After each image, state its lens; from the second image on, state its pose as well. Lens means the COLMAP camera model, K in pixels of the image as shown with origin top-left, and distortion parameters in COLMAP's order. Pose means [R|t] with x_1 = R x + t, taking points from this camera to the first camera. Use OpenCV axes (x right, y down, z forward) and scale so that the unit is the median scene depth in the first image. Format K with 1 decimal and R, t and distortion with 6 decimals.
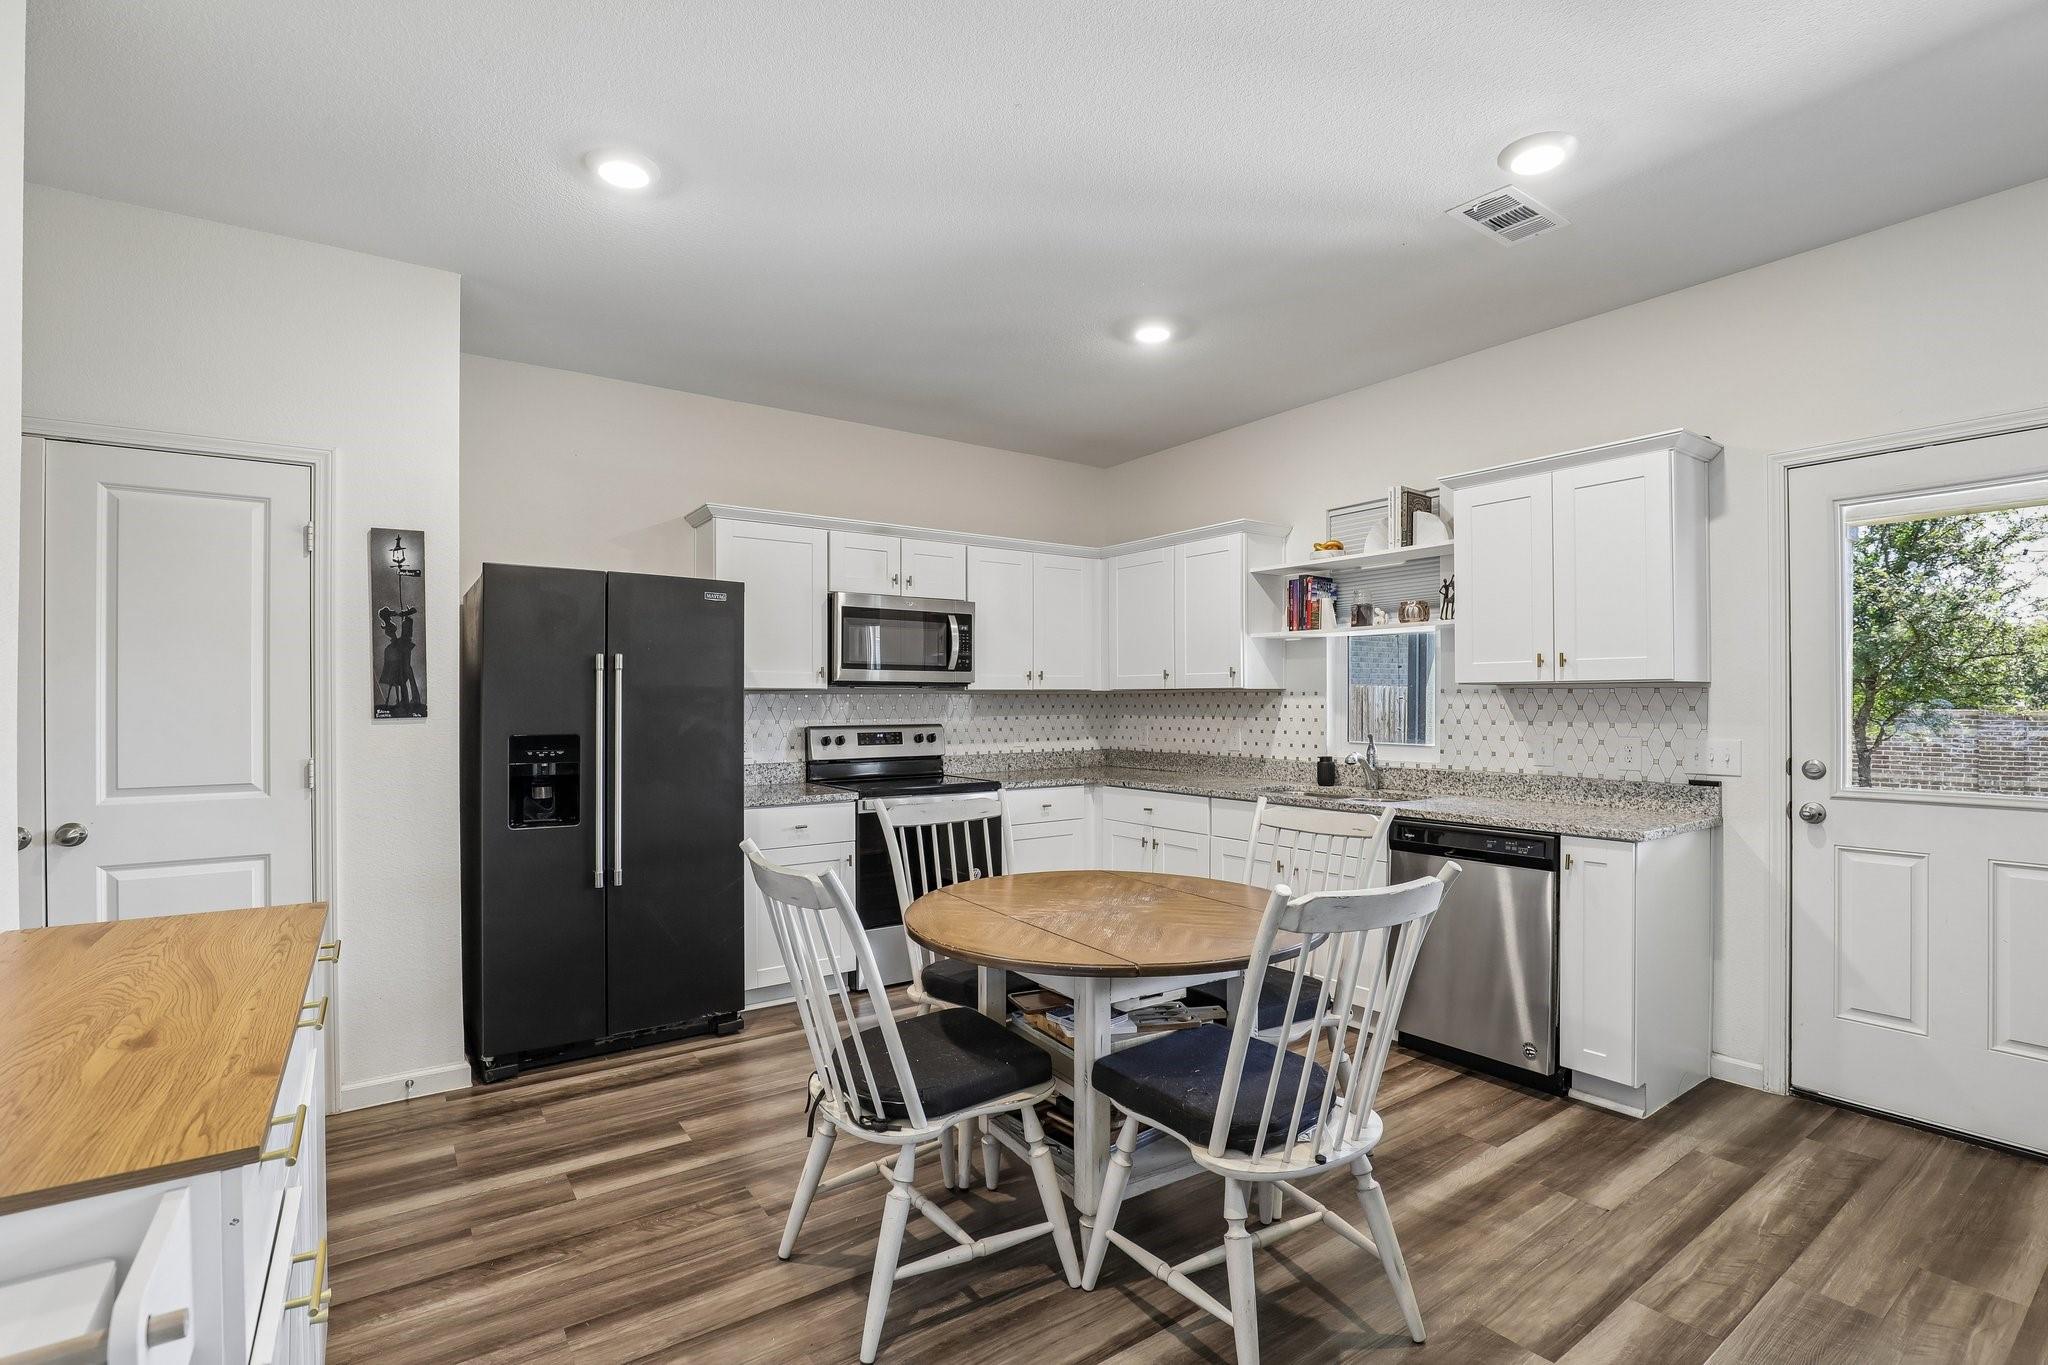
lens RADIAL K [[934.5, 0, 1030.1], [0, 934.5, 692.8], [0, 0, 1]] dist [-0.032789, -0.000015]
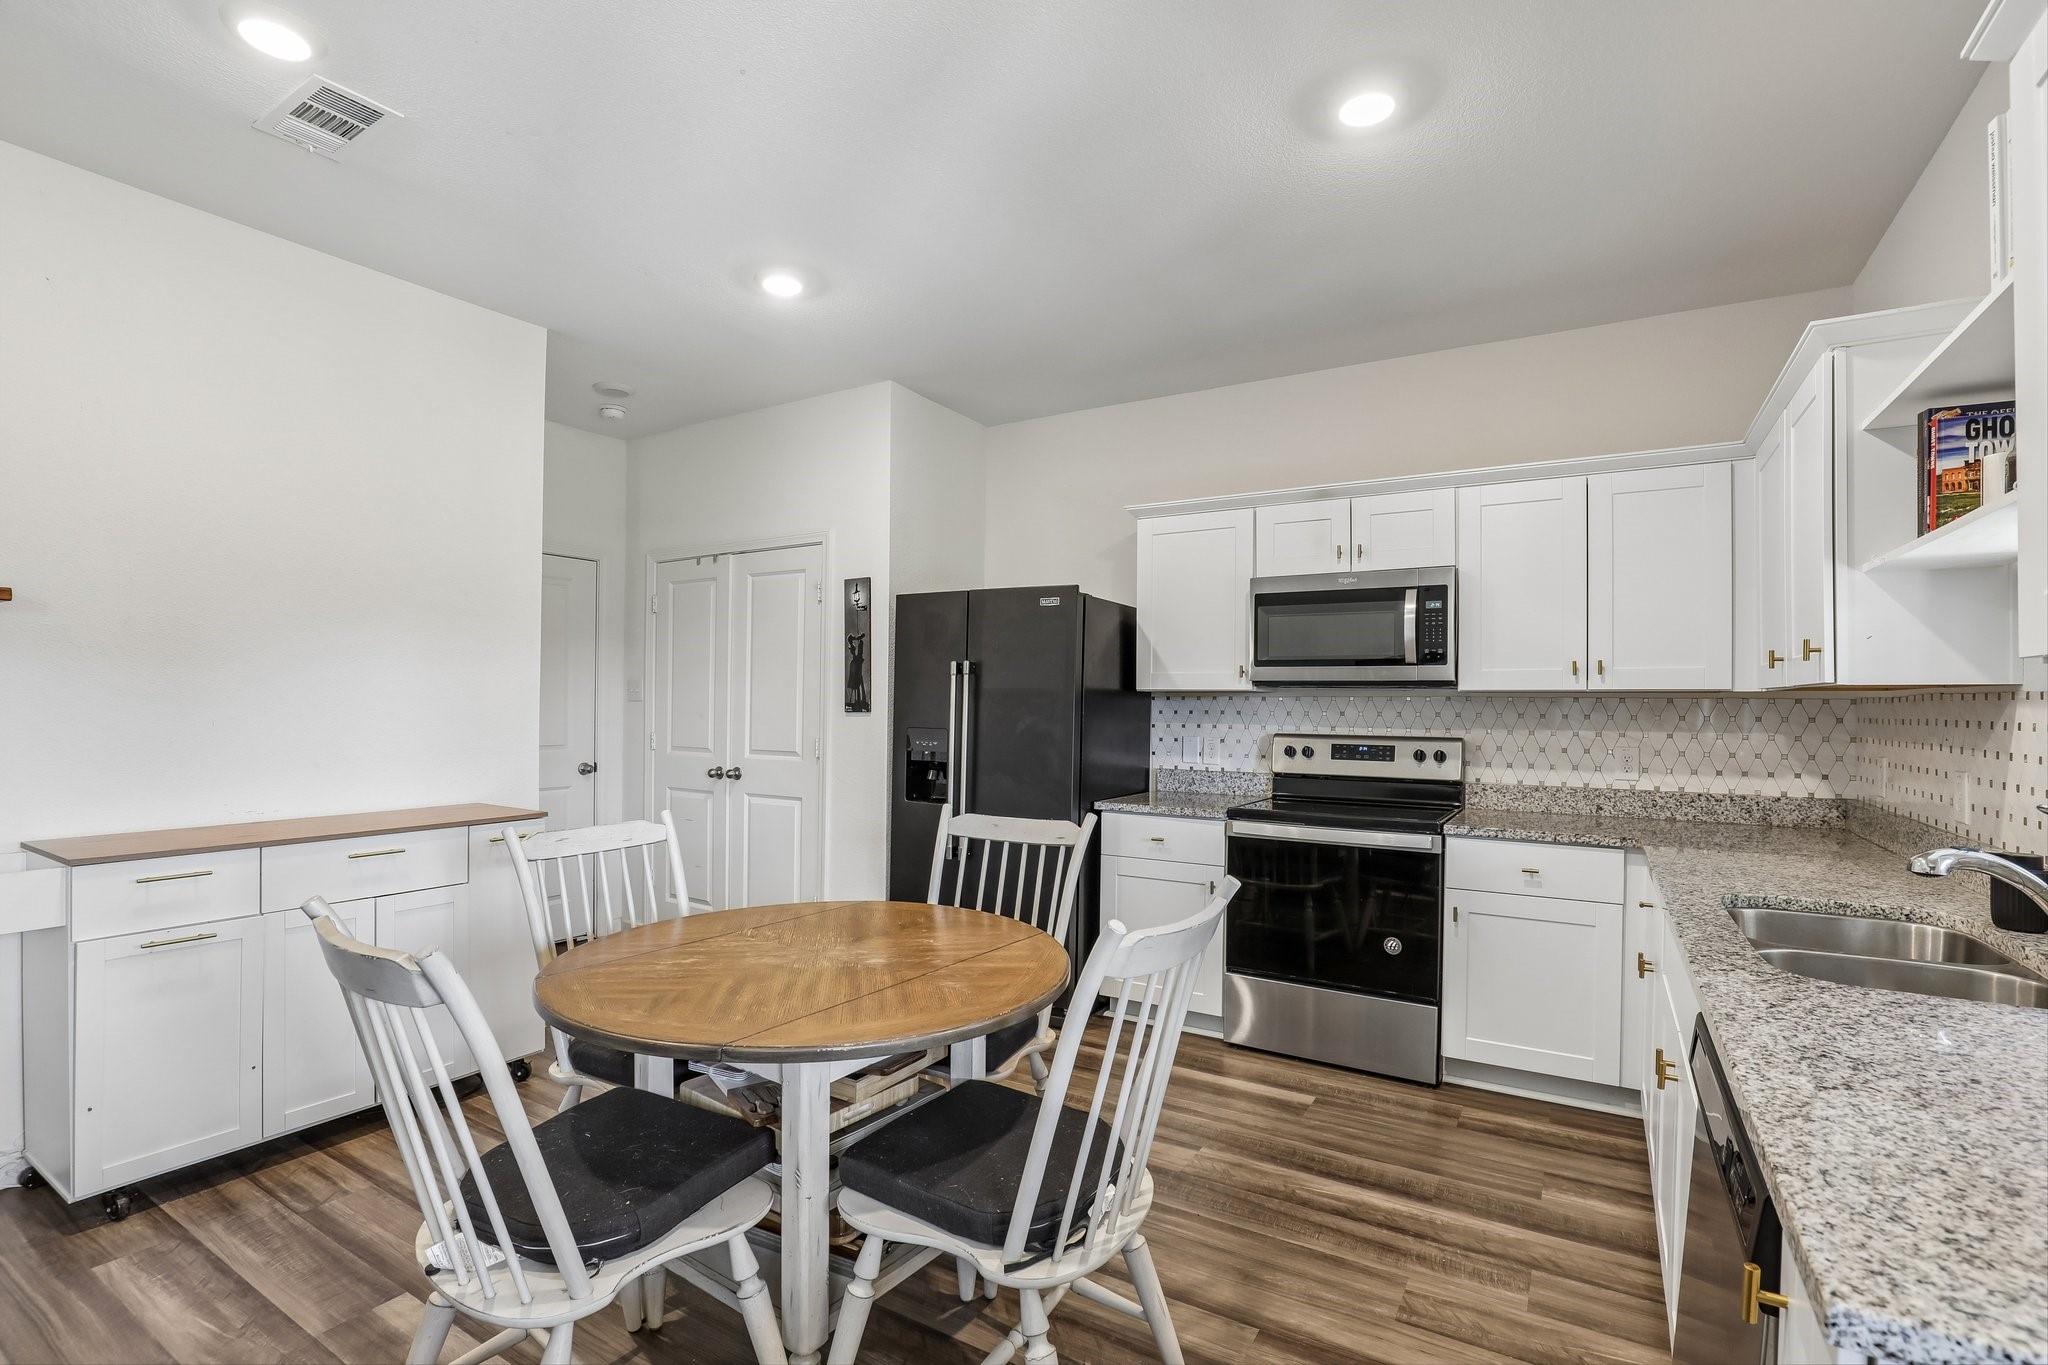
lens RADIAL K [[934.5, 0, 1030.1], [0, 934.5, 692.8], [0, 0, 1]] dist [-0.032789, -0.000015]
pose [[0.397419, -0.004092, -0.917628, 0.503475], [-0.002547, 0.999981, -0.005562, 0.003405], [0.917634, 0.004547, 0.397402, 0.469862]]
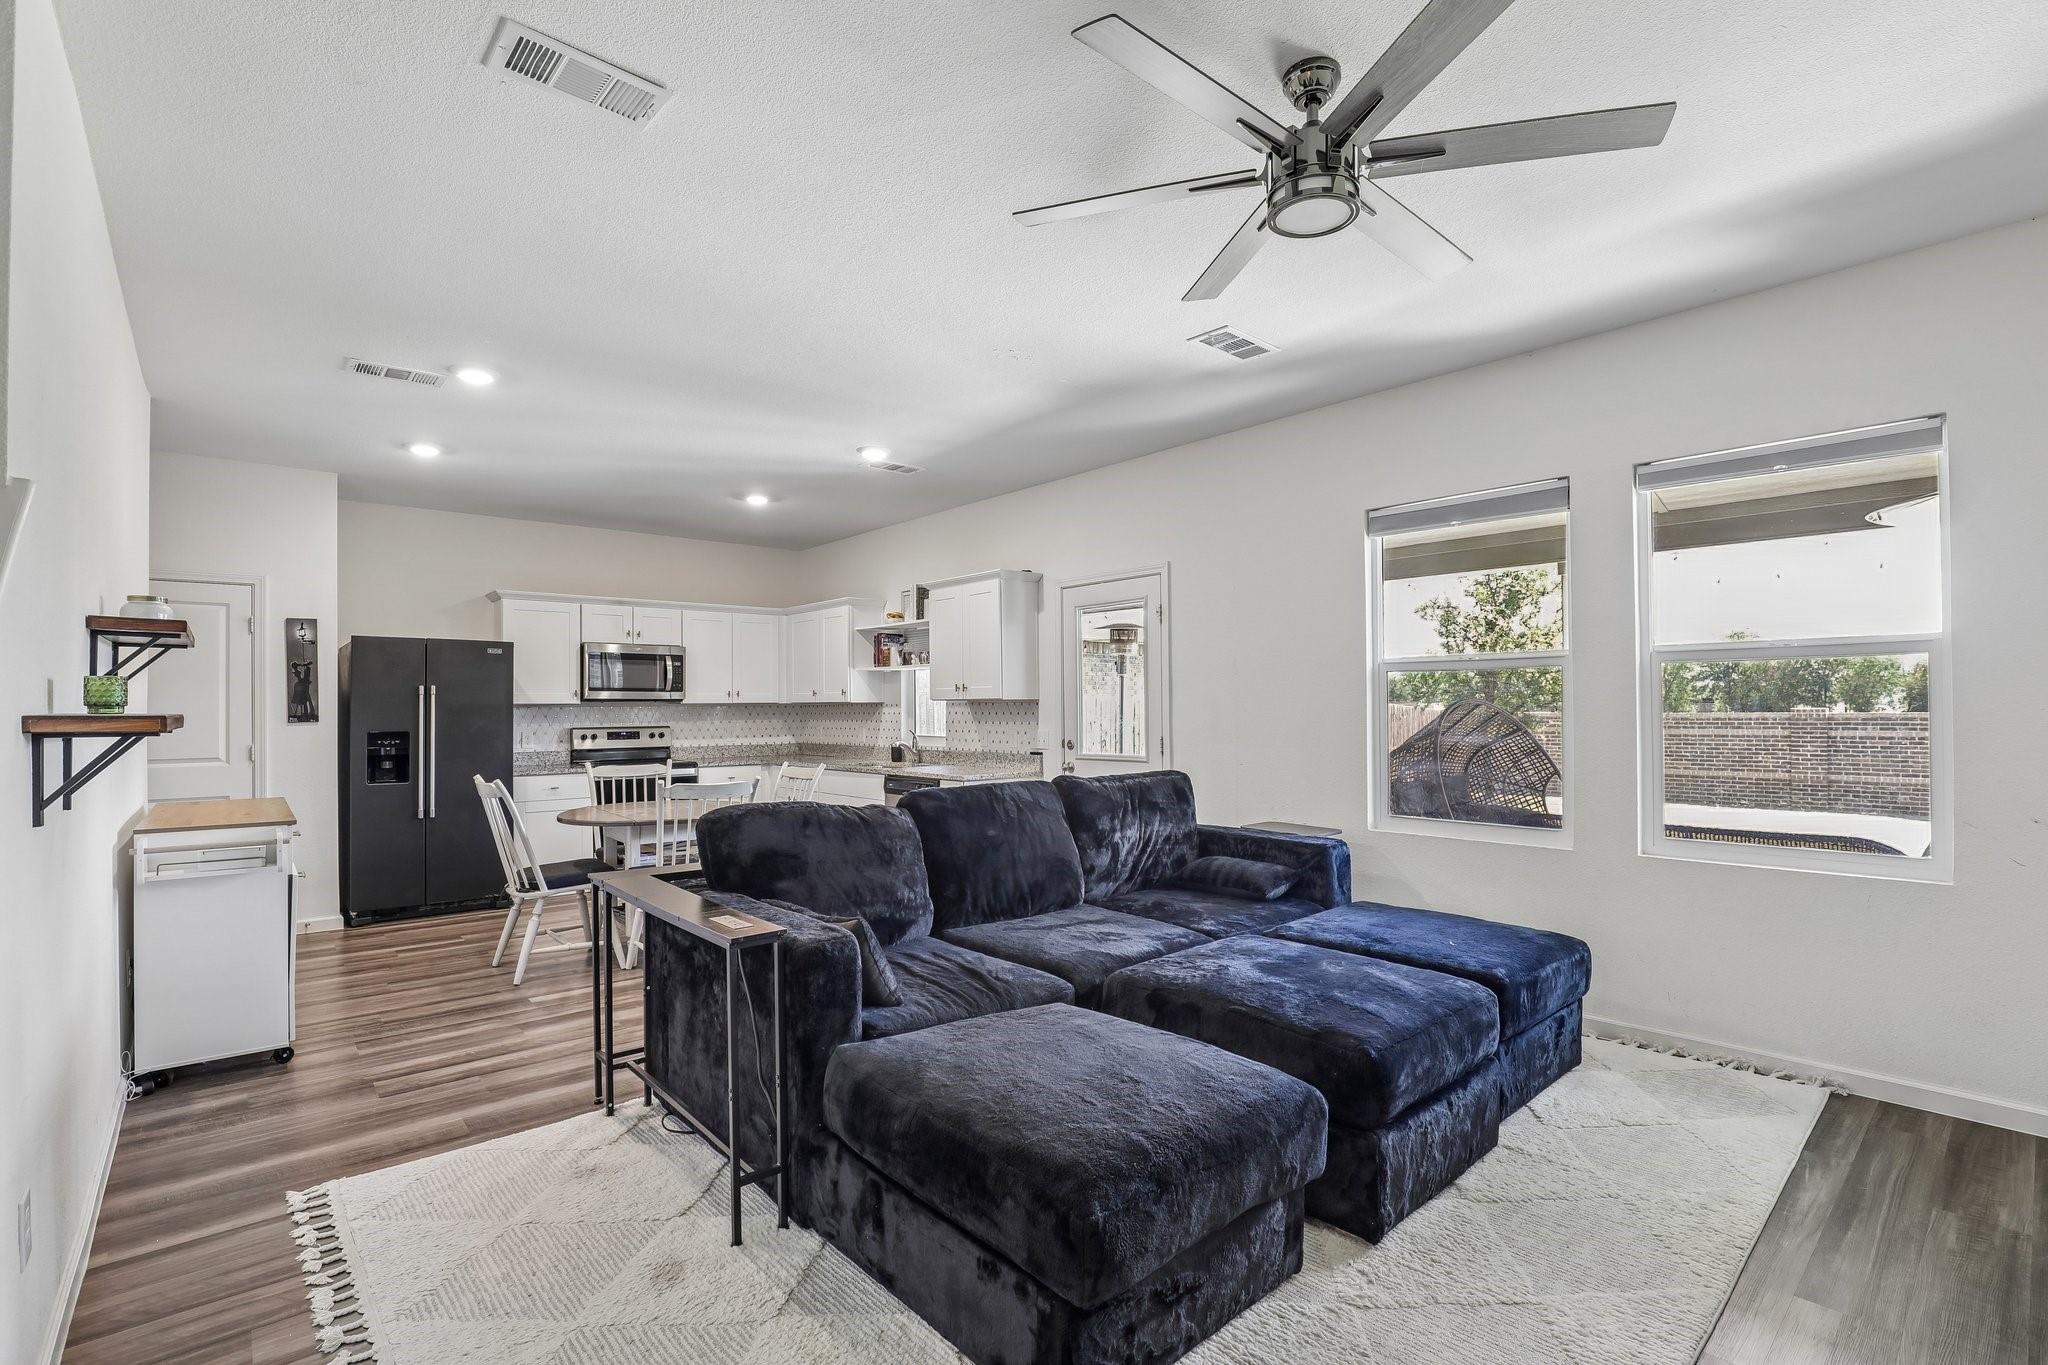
lens RADIAL K [[934.5, 0, 1030.1], [0, 934.5, 692.8], [0, 0, 1]] dist [-0.032789, -0.000015]
pose [[0.994822, -0.003599, 0.101568, 0.388186], [0.004429, 0.999959, -0.007951, -0.006974], [-0.101535, 0.008360, 0.994797, -0.654217]]
